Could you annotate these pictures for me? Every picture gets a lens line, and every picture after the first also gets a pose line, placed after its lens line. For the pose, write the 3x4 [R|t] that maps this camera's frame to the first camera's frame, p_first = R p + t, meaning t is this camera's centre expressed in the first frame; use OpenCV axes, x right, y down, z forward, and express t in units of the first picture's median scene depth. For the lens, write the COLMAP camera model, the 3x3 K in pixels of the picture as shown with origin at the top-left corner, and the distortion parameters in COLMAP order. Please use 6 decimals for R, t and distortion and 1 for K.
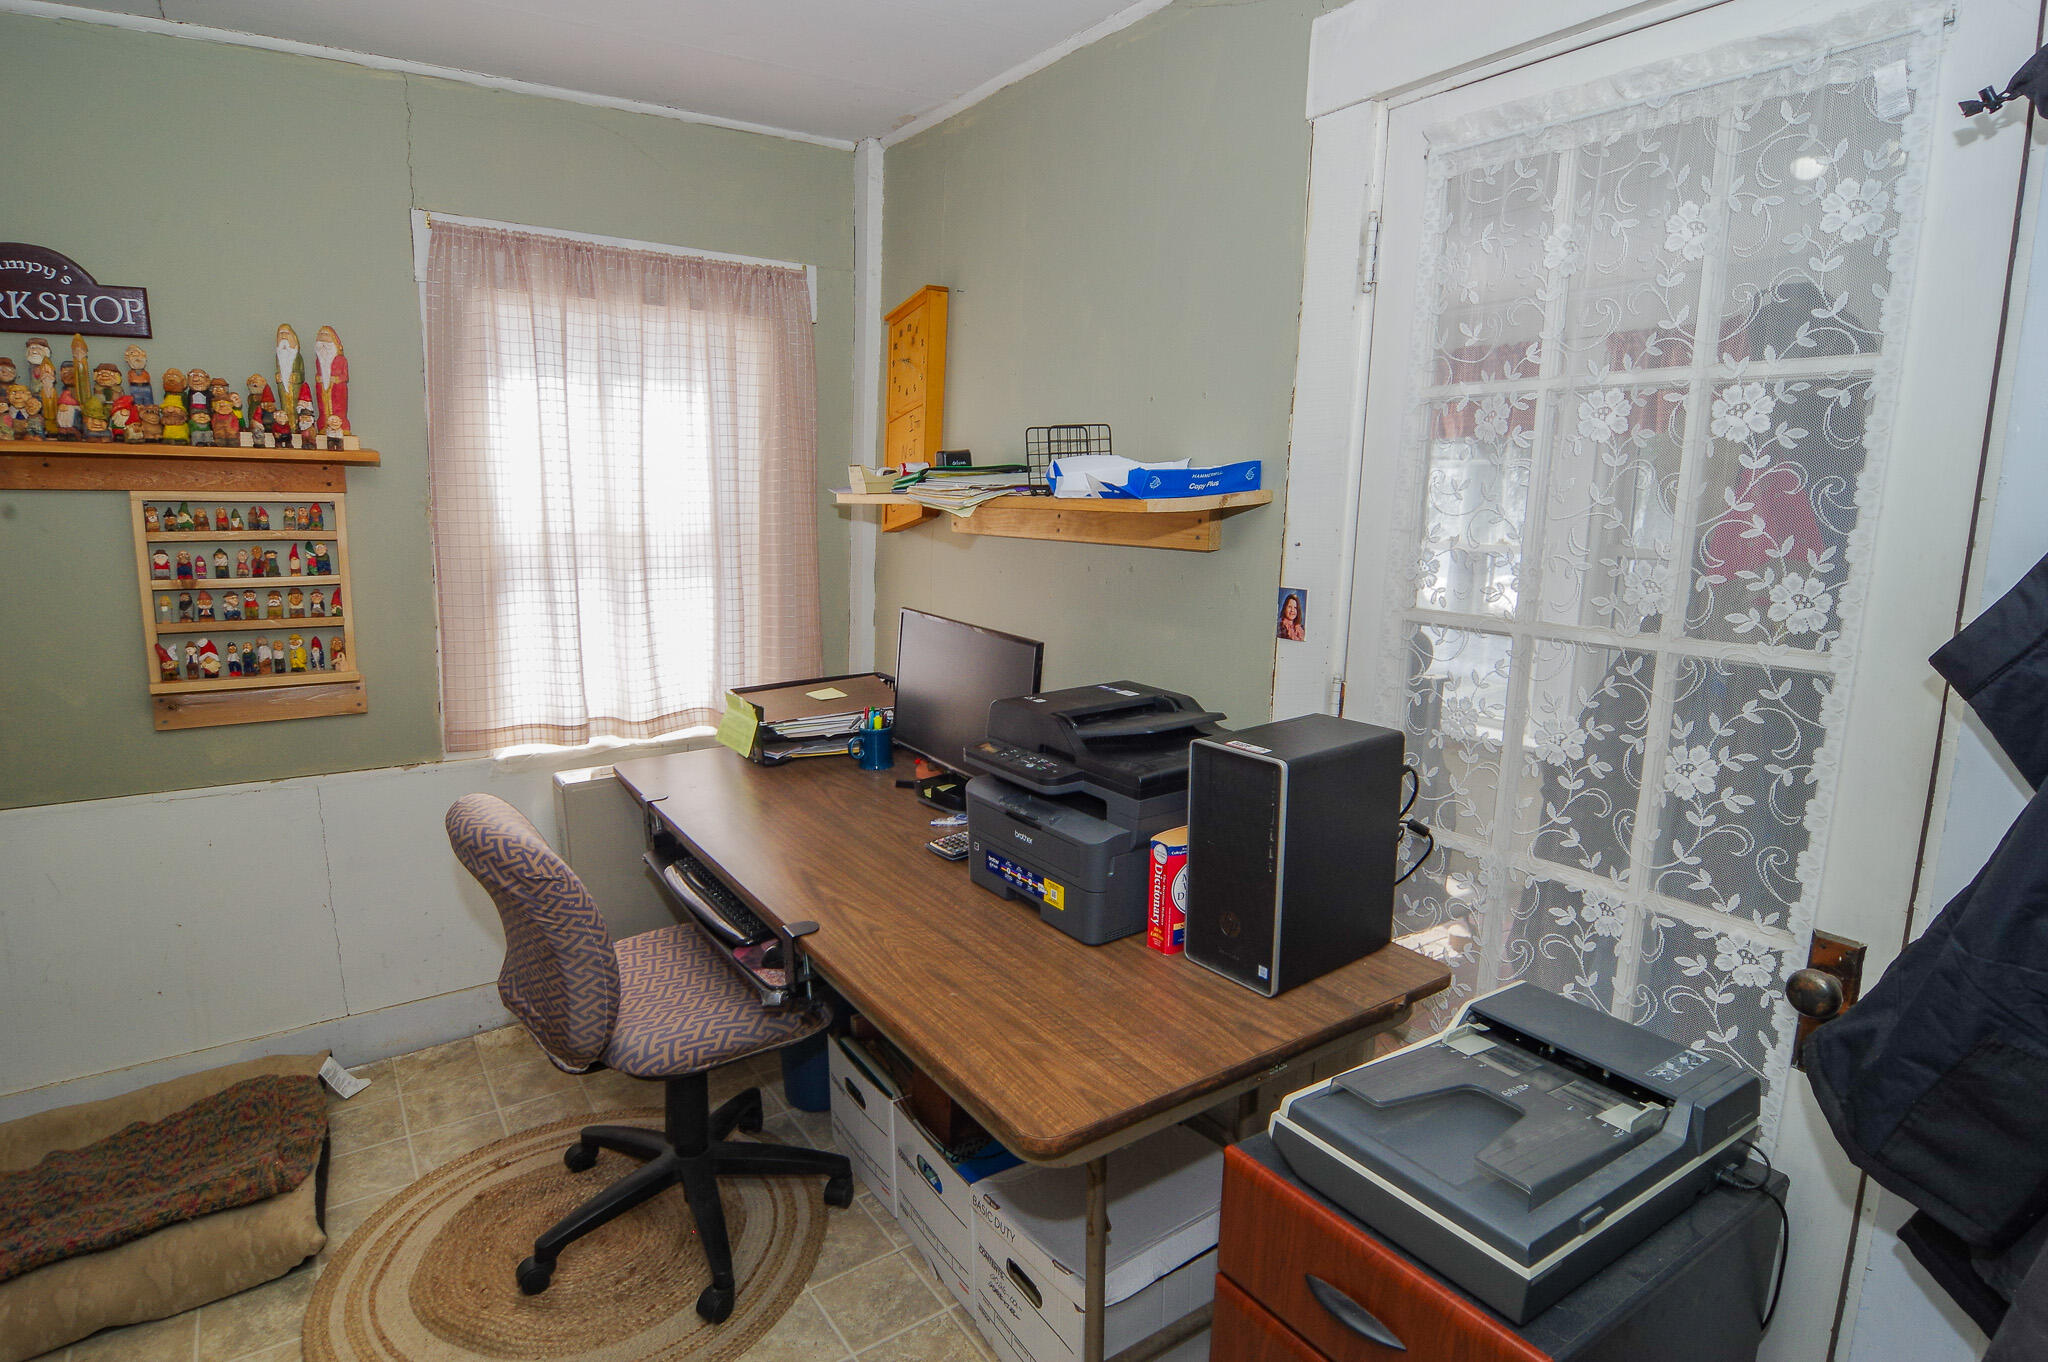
lens RADIAL K [[1100.3, 0, 1023.1], [0, 1100.3, 679.1], [0, 0, 1]] dist [-0.002278, -0.010618]
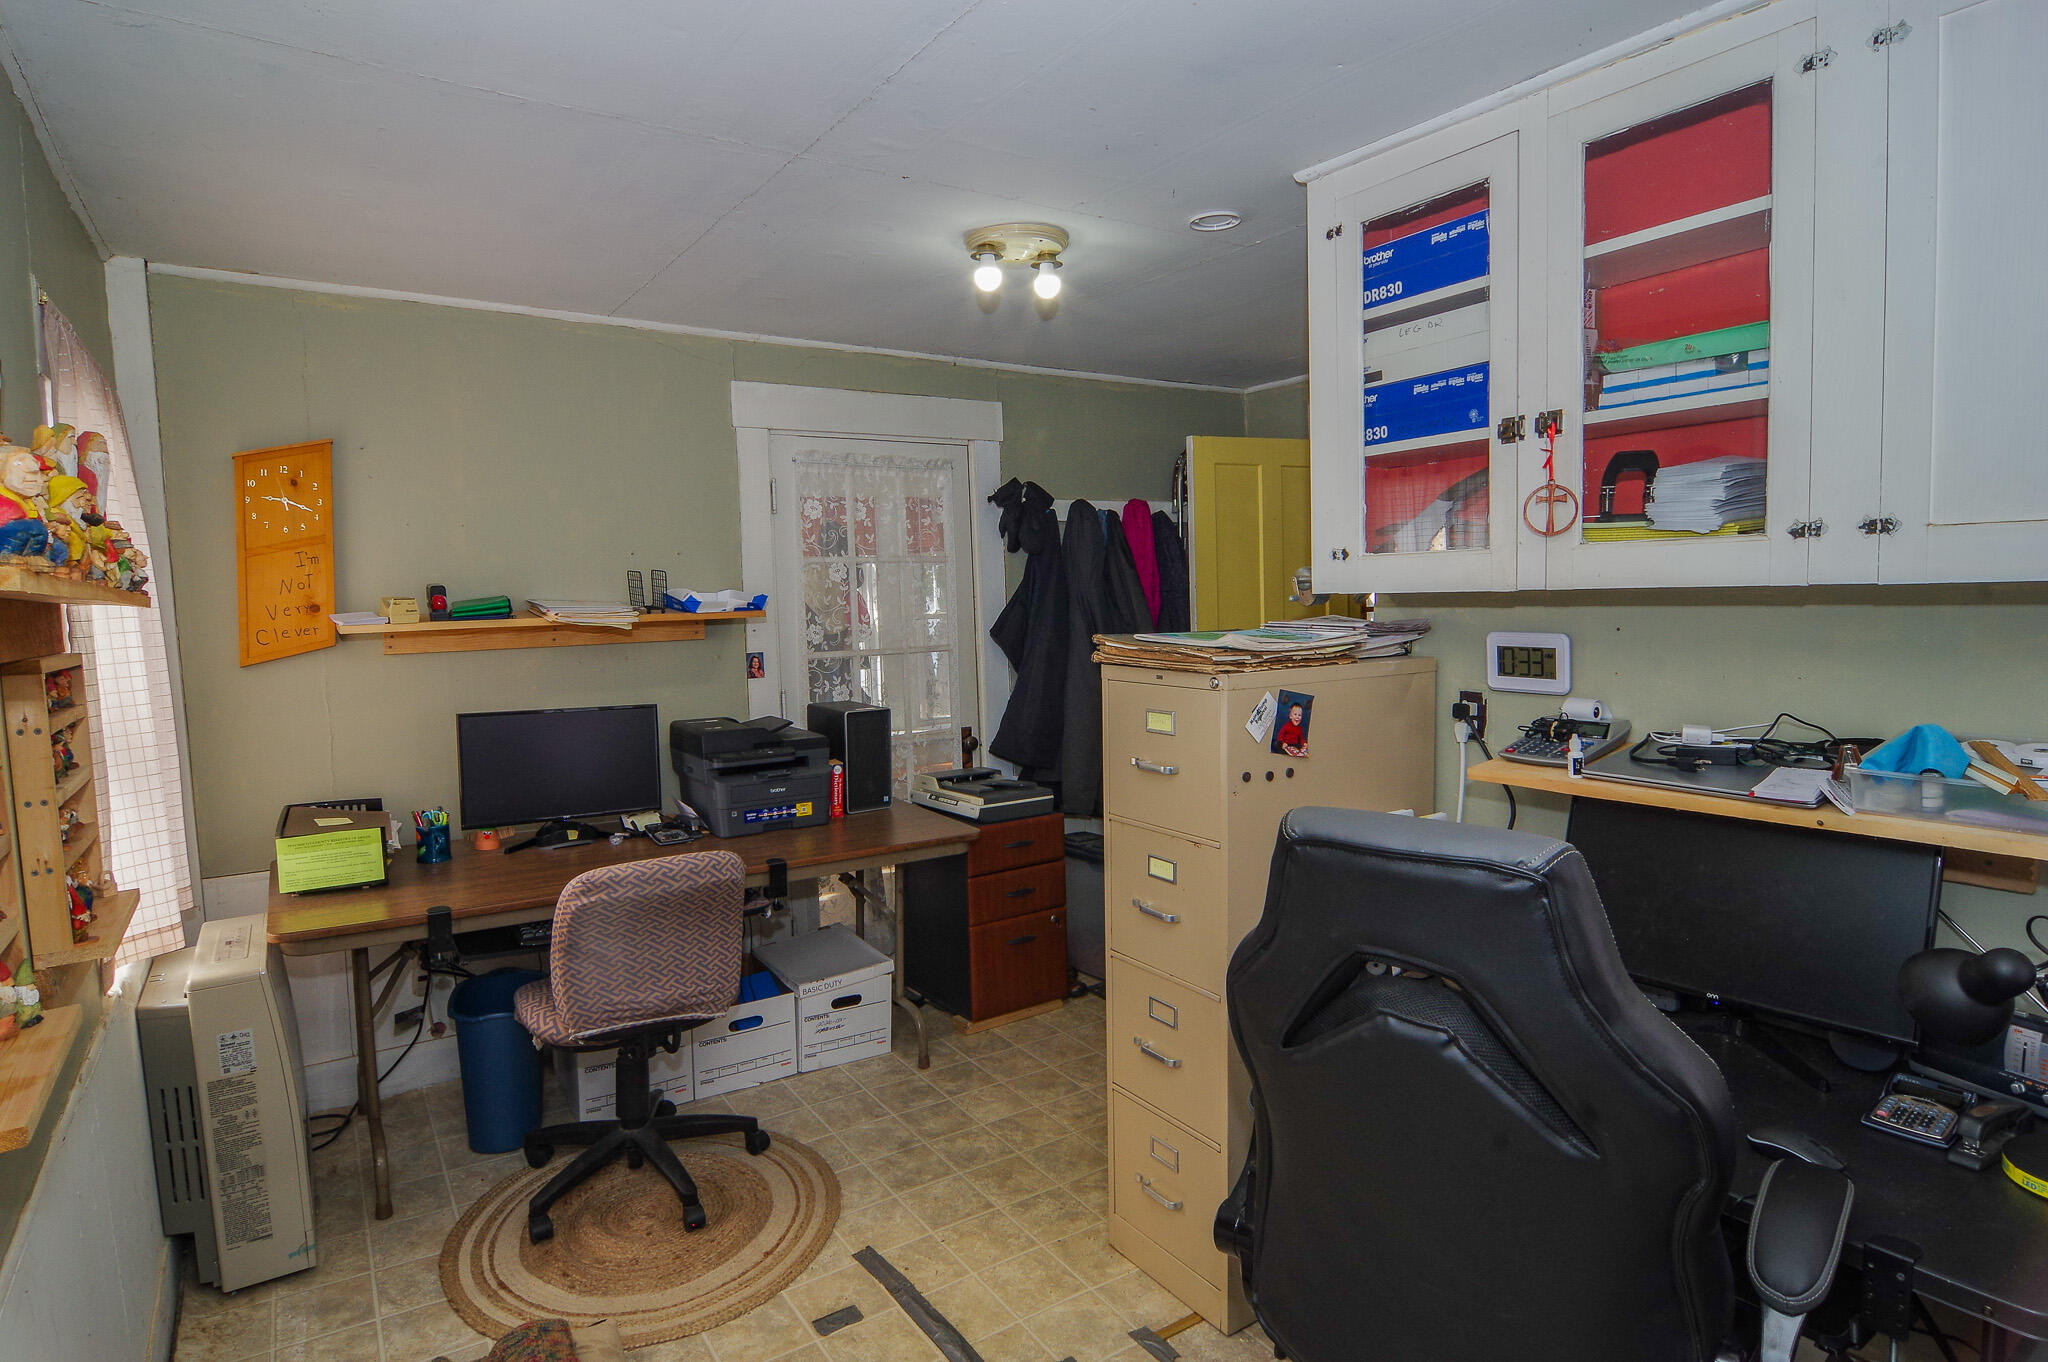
lens RADIAL K [[1100.3, 0, 1024.2], [0, 1100.3, 685.6], [0, 0, 1]] dist [-0.002278, -0.010618]
pose [[-0.003754, -0.095243, 0.995447, -1.745613], [0.195277, 0.976220, 0.094140, -0.115840], [-0.980741, 0.194741, 0.014934, 0.503940]]
